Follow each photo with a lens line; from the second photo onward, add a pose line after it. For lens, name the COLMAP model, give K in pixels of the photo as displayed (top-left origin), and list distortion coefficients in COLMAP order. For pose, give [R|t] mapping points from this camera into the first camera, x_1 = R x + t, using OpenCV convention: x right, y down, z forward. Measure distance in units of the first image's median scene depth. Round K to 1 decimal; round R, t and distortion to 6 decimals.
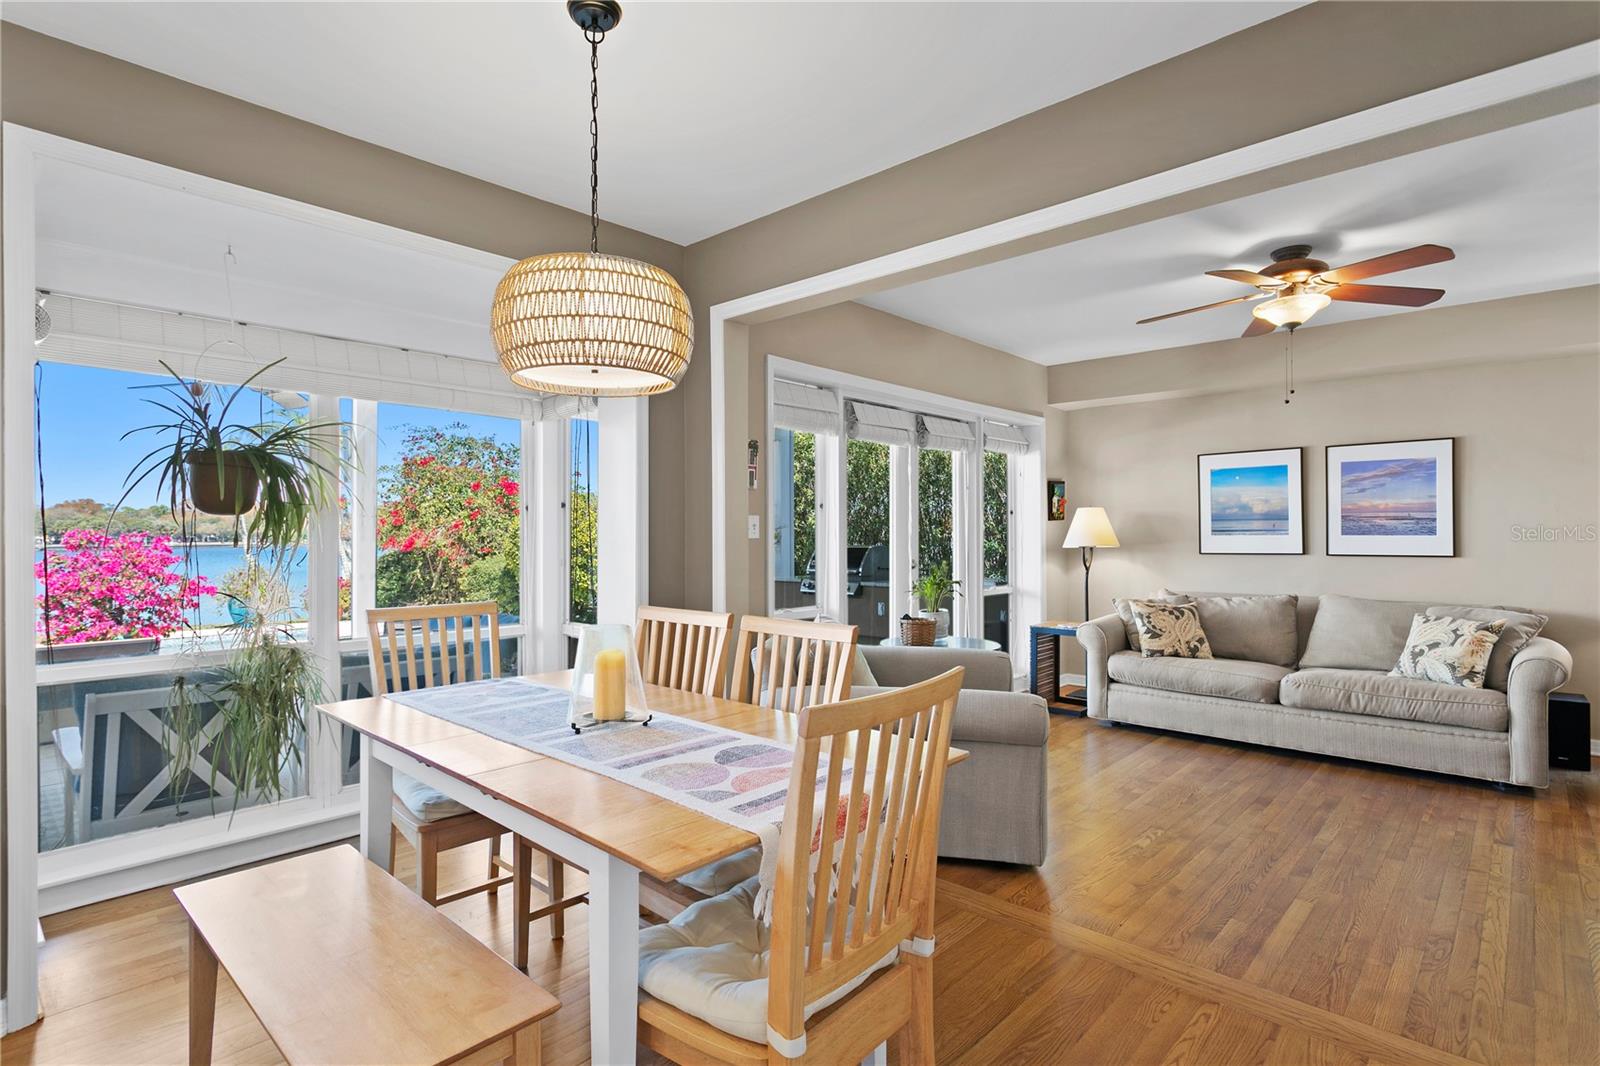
lens RADIAL K [[803.6, 0, 785.9], [0, 803.6, 533.4], [0, 0, 1]] dist [-0.006256, 0.000304]
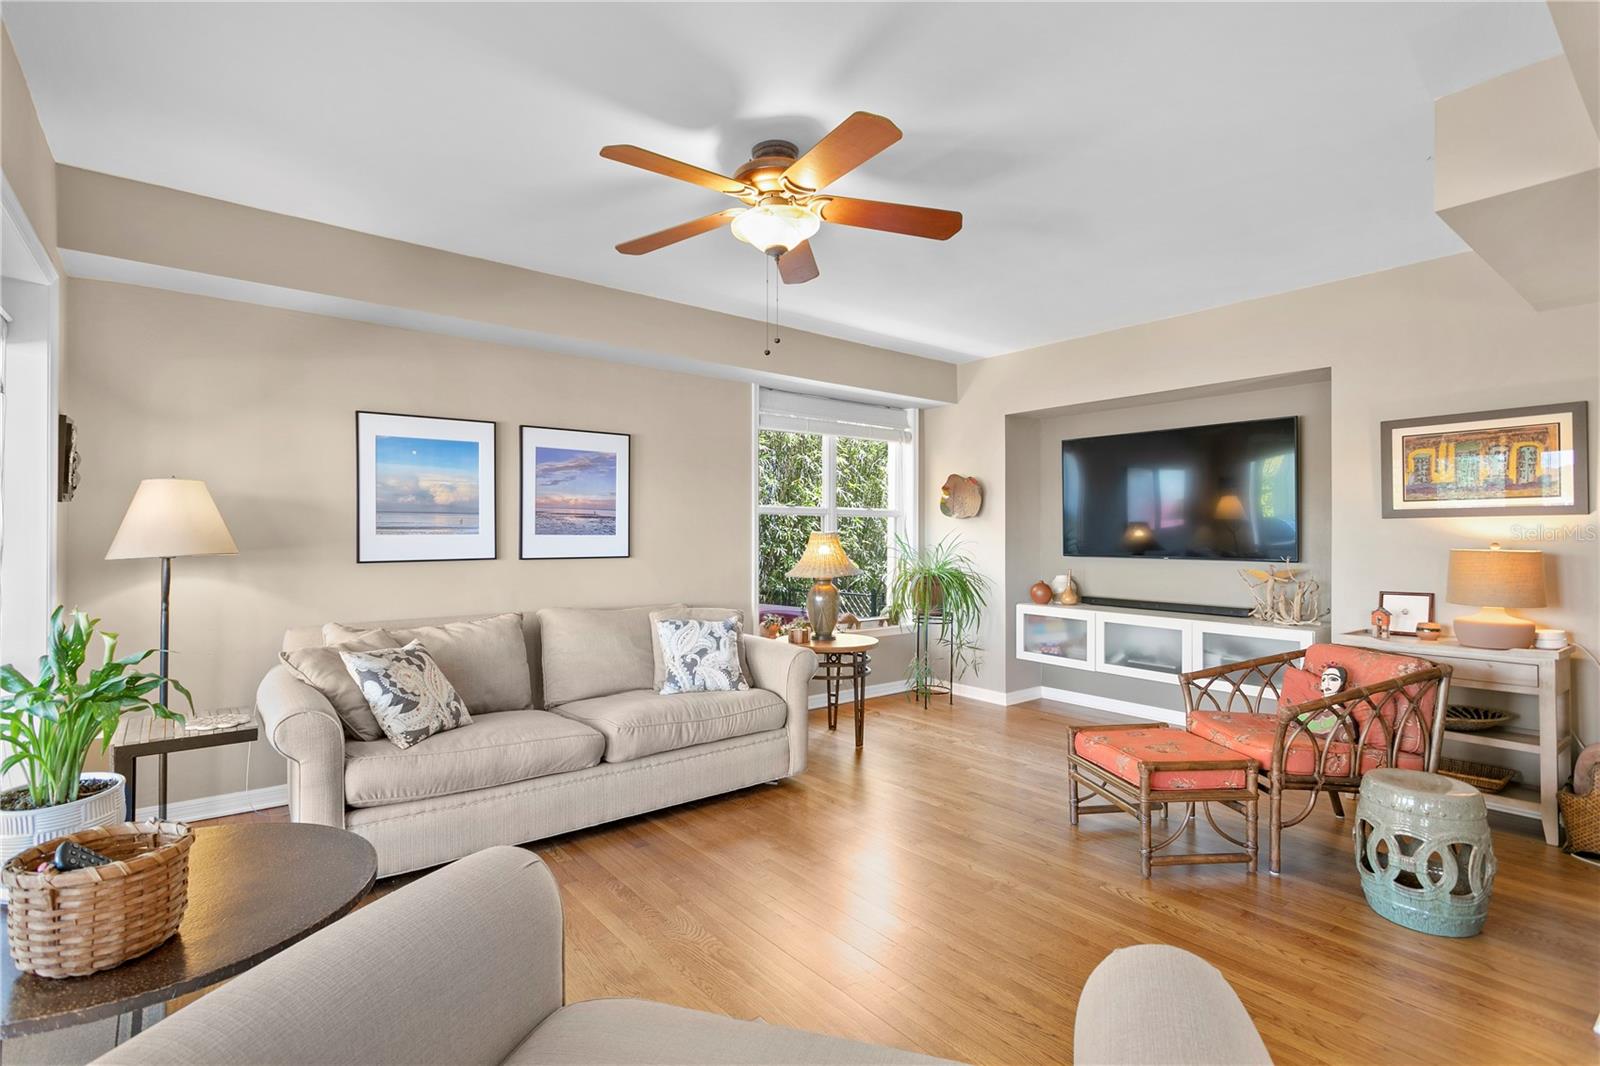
lens RADIAL K [[757.8, 0, 774.7], [0, 757.8, 533.9], [0, 0, 1]] dist [0.004791, -0.000970]
pose [[0.156997, 0.003133, 0.987594, -0.044101], [-0.002904, 0.999992, -0.002711, 0.002808], [-0.987595, -0.002442, 0.157005, 0.639827]]
